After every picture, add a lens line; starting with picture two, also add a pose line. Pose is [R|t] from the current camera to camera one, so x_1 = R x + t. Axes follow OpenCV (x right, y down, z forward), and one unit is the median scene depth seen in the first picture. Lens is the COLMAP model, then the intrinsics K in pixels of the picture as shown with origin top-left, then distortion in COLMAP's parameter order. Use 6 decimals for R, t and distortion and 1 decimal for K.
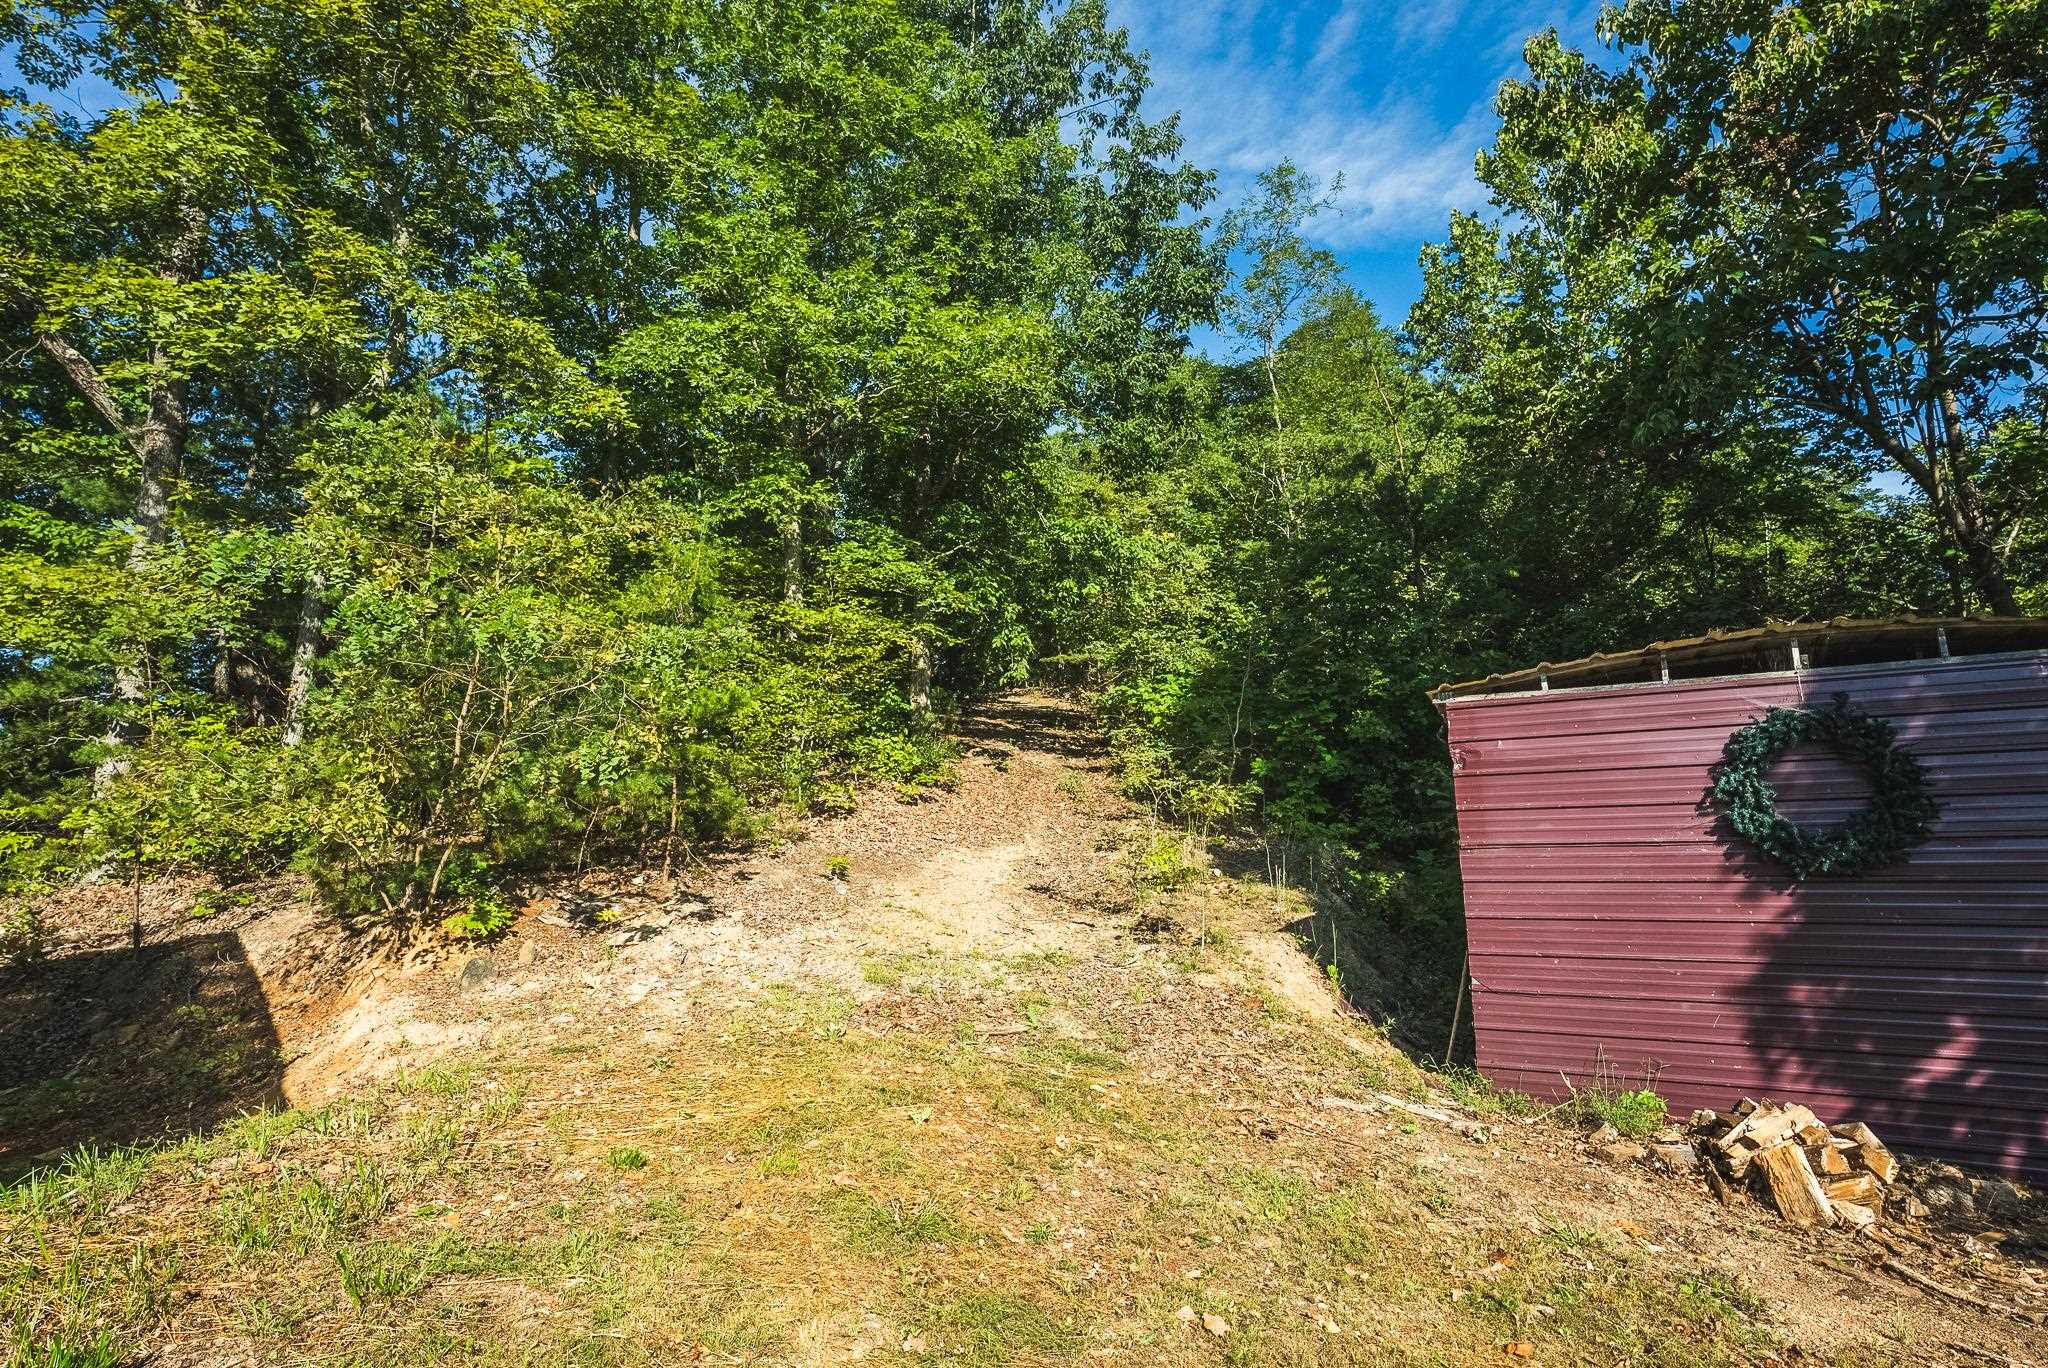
lens RADIAL K [[1050.1, 0, 1018.1], [0, 1050.1, 680.5], [0, 0, 1]] dist [-0.014133, 0.004551]
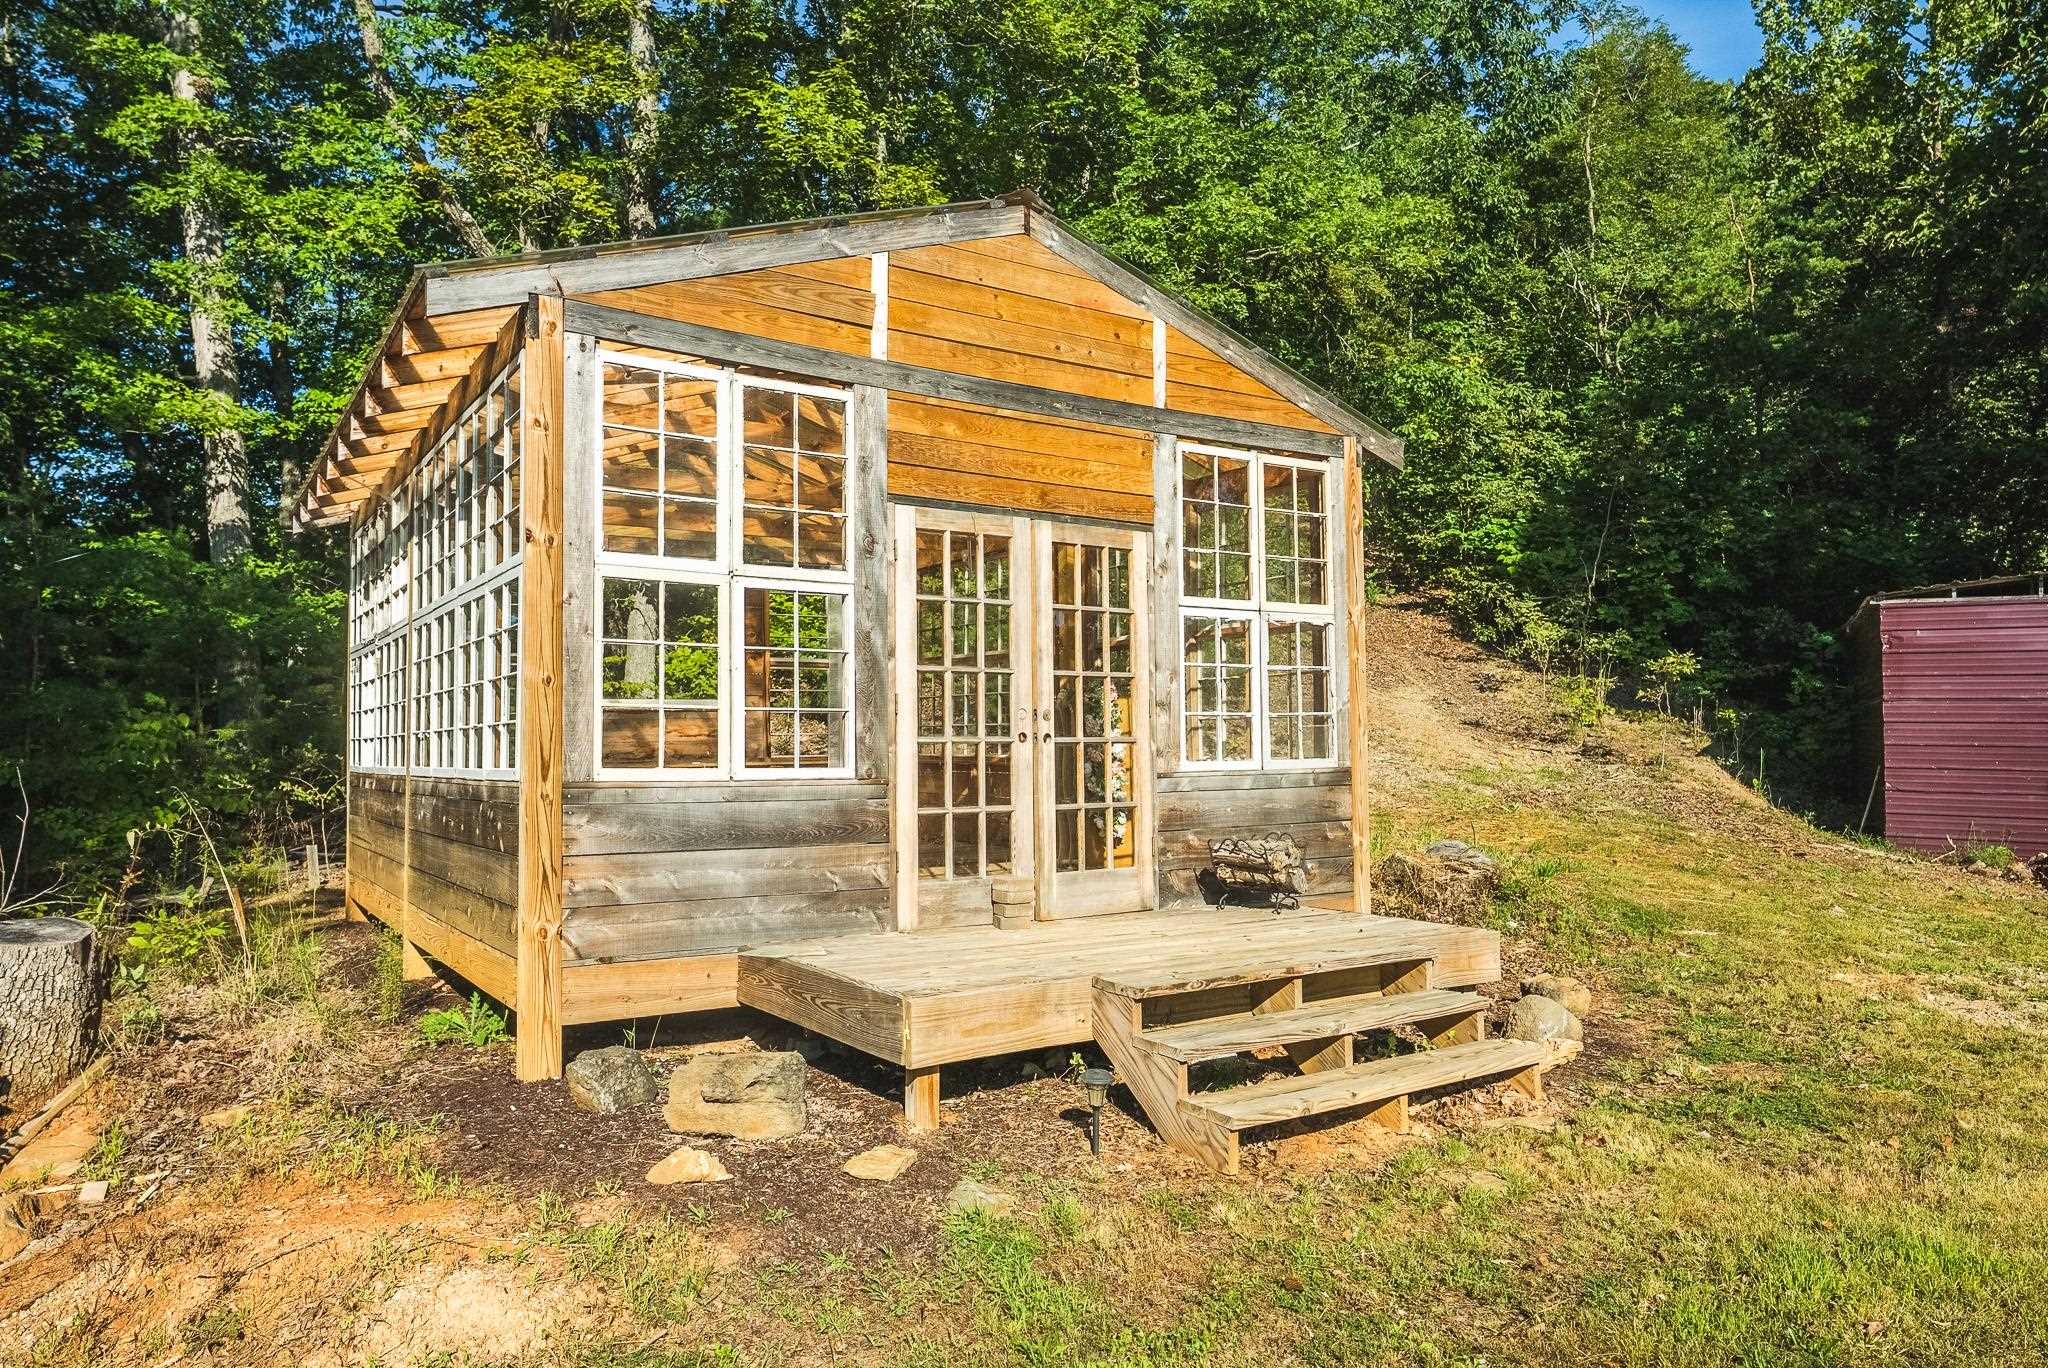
lens RADIAL K [[1371.7, 0, 1025.9], [0, 1371.7, 690.7], [0, 0, 1]] dist [0.024072, 0.000547]
pose [[0.999493, -0.001129, -0.031820, -0.775844], [0.006721, 0.984336, 0.176174, -0.221401], [0.031123, -0.176299, 0.983845, -1.040800]]
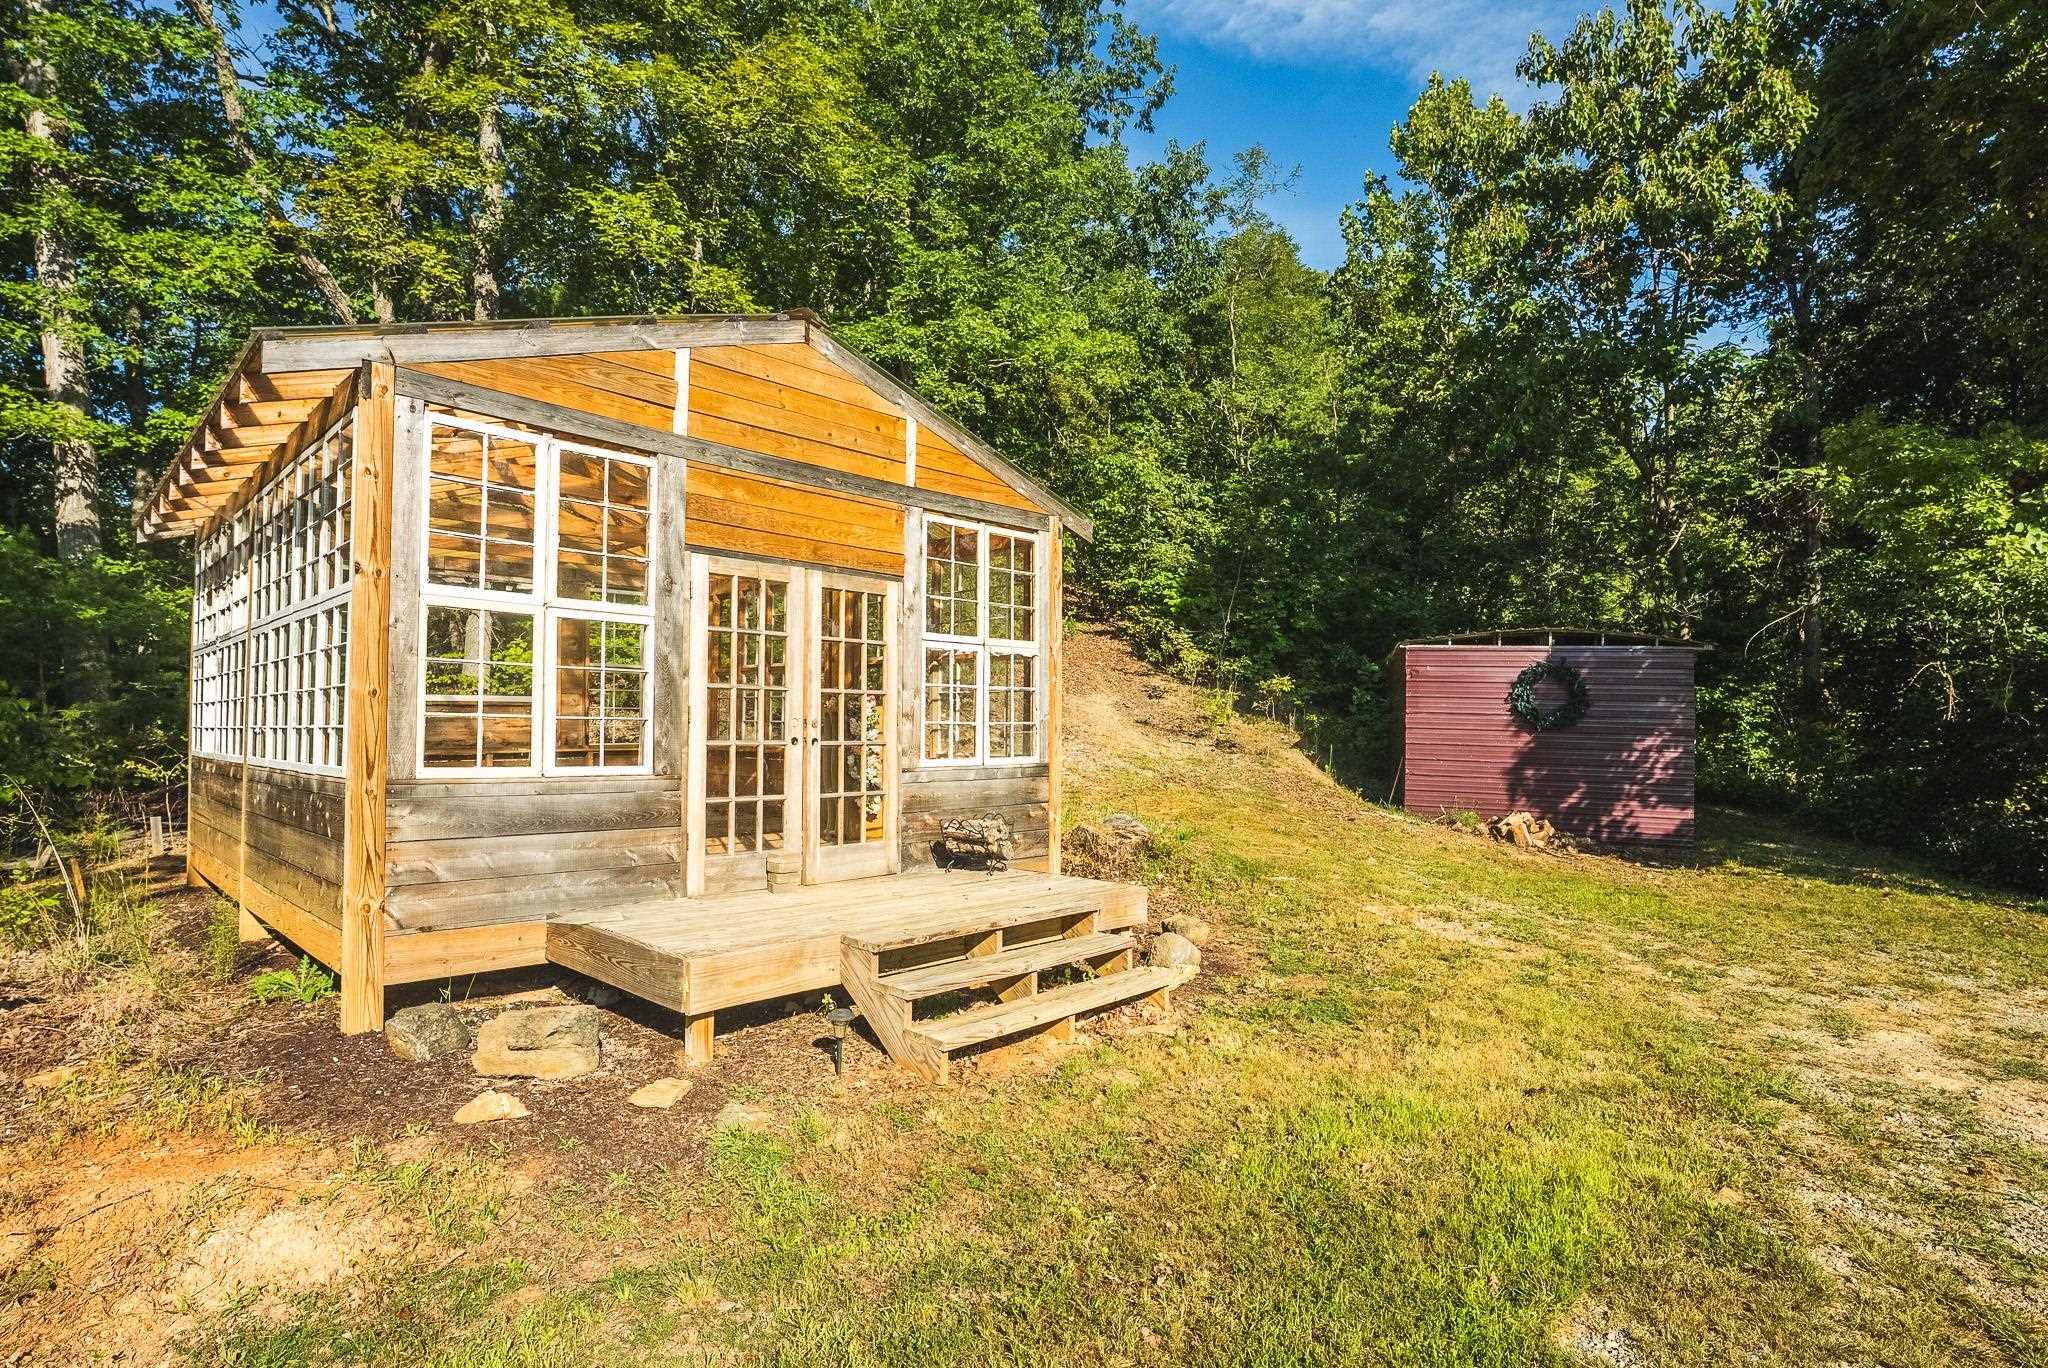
lens RADIAL K [[1050.1, 0, 1060.9], [0, 1050.1, 706.4], [0, 0, 1]] dist [-0.014133, 0.004551]
pose [[0.979915, 0.019483, 0.198462, -0.761856], [-0.057767, 0.980277, 0.188995, -0.240507], [-0.190866, -0.196664, 0.961714, -1.035698]]
